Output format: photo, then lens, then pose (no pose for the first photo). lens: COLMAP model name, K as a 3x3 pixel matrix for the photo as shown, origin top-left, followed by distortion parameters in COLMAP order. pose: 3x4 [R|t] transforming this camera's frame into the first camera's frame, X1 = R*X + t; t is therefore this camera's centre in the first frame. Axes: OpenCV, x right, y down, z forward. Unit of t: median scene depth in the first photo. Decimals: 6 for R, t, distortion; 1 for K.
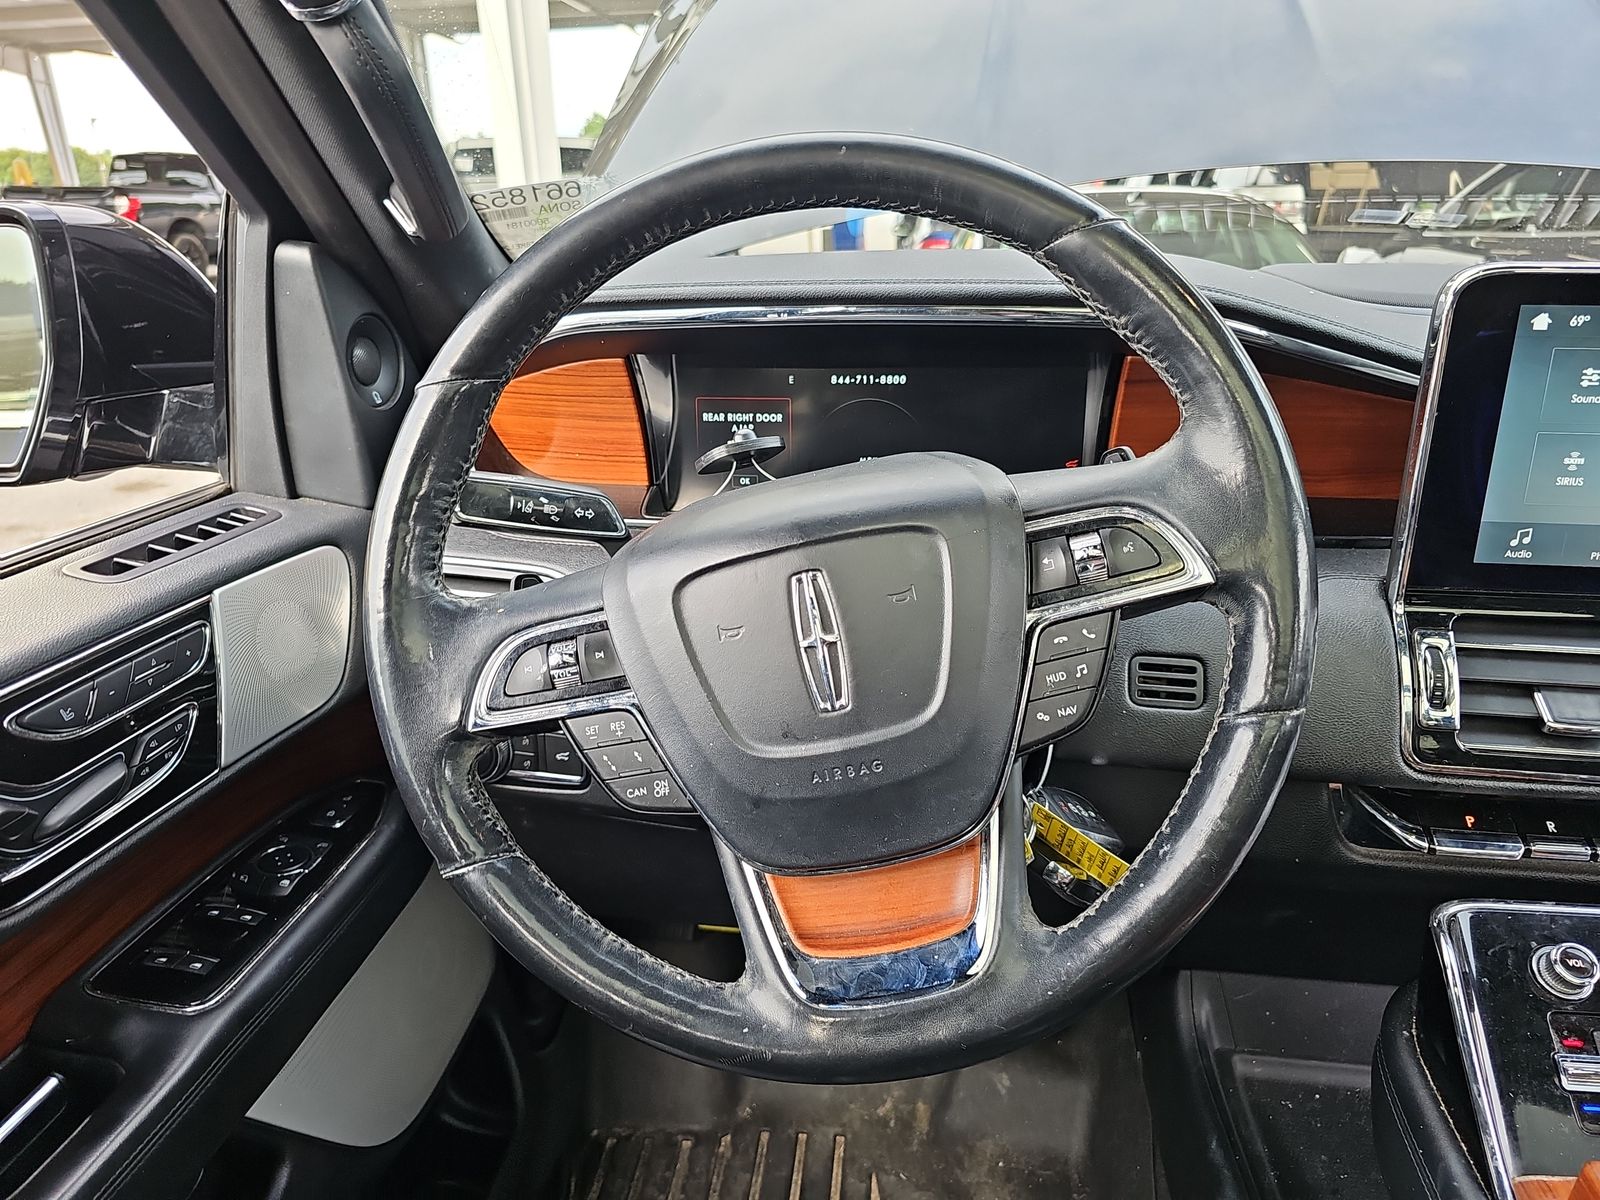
lens RADIAL K [[1146.4, 0, 843.5], [0, 1146.4, 592.7], [0, 0, 1]] dist [0.077888, -0.132676]
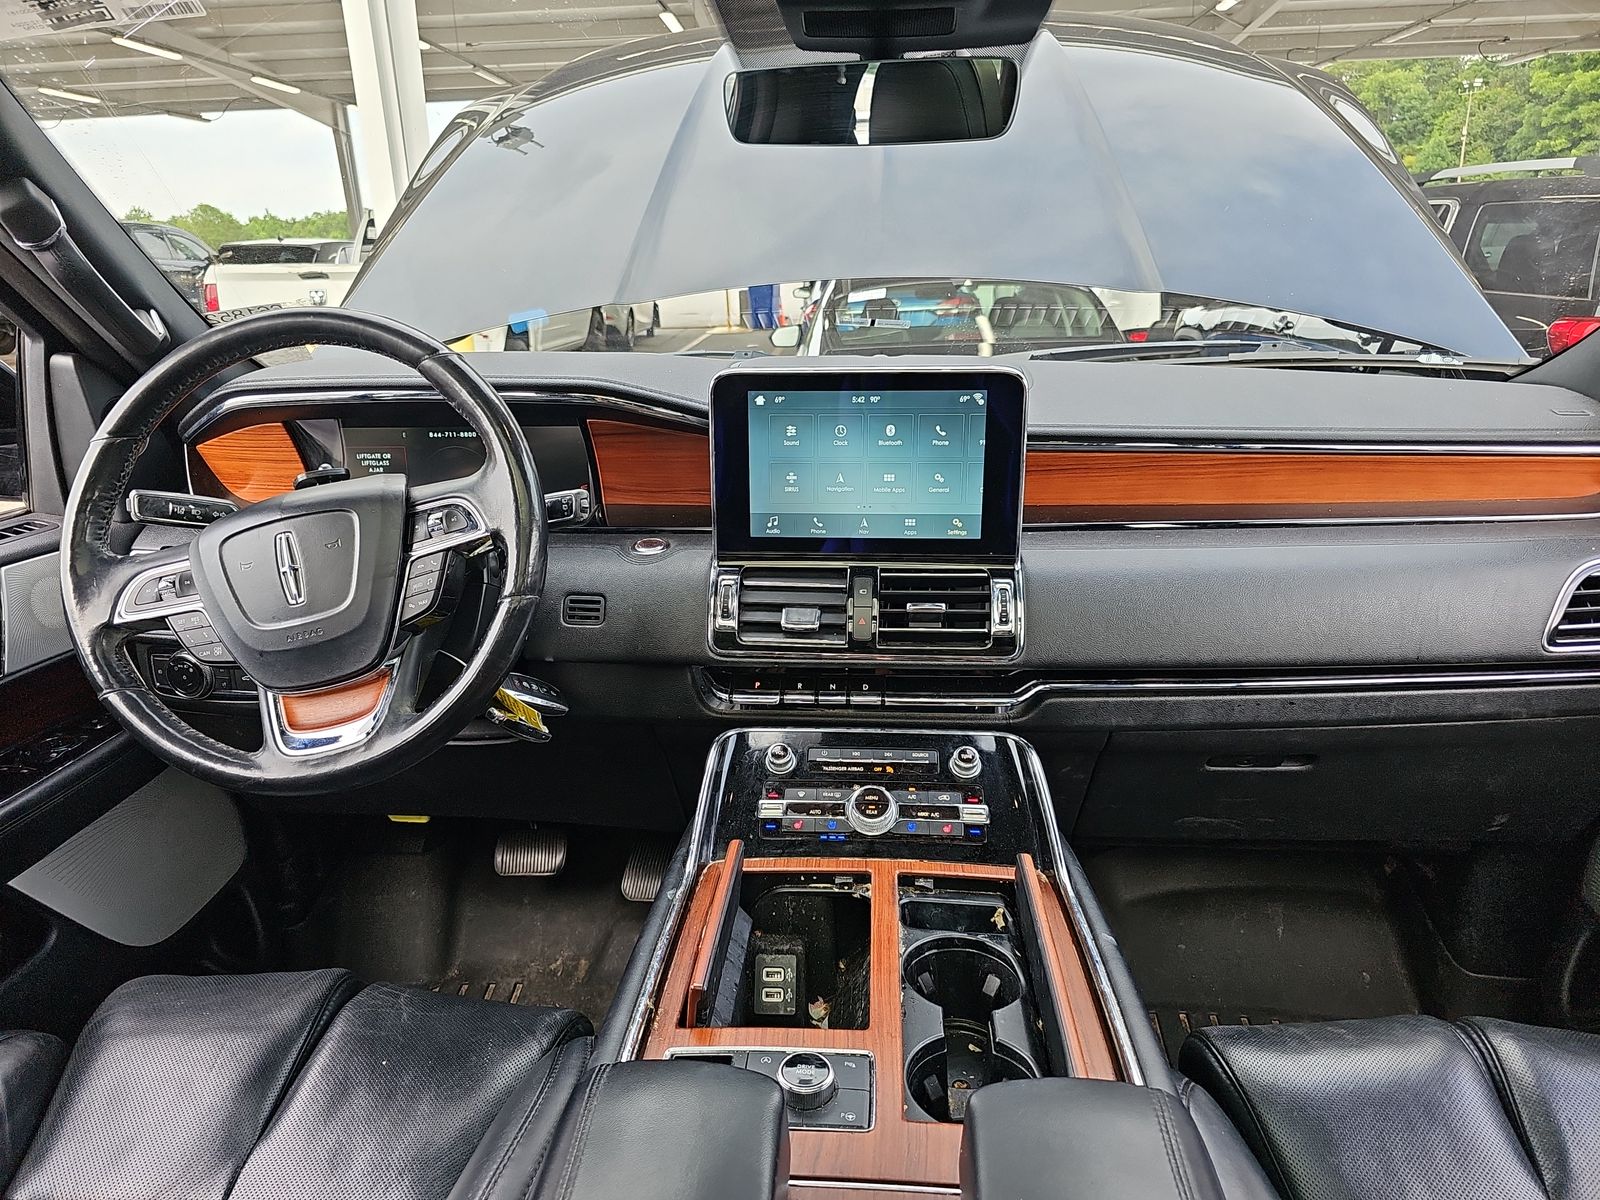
lens RADIAL K [[1076.0, 0, 800.0], [0, 1076.0, 600.0], [0, 0, 1]] dist [0.072819, -0.102335]
pose [[0.998101, -0.020036, 0.058245, 0.530541], [0.021852, 0.999290, -0.030708, 0.124299], [-0.057589, 0.031922, 0.997830, -0.642511]]
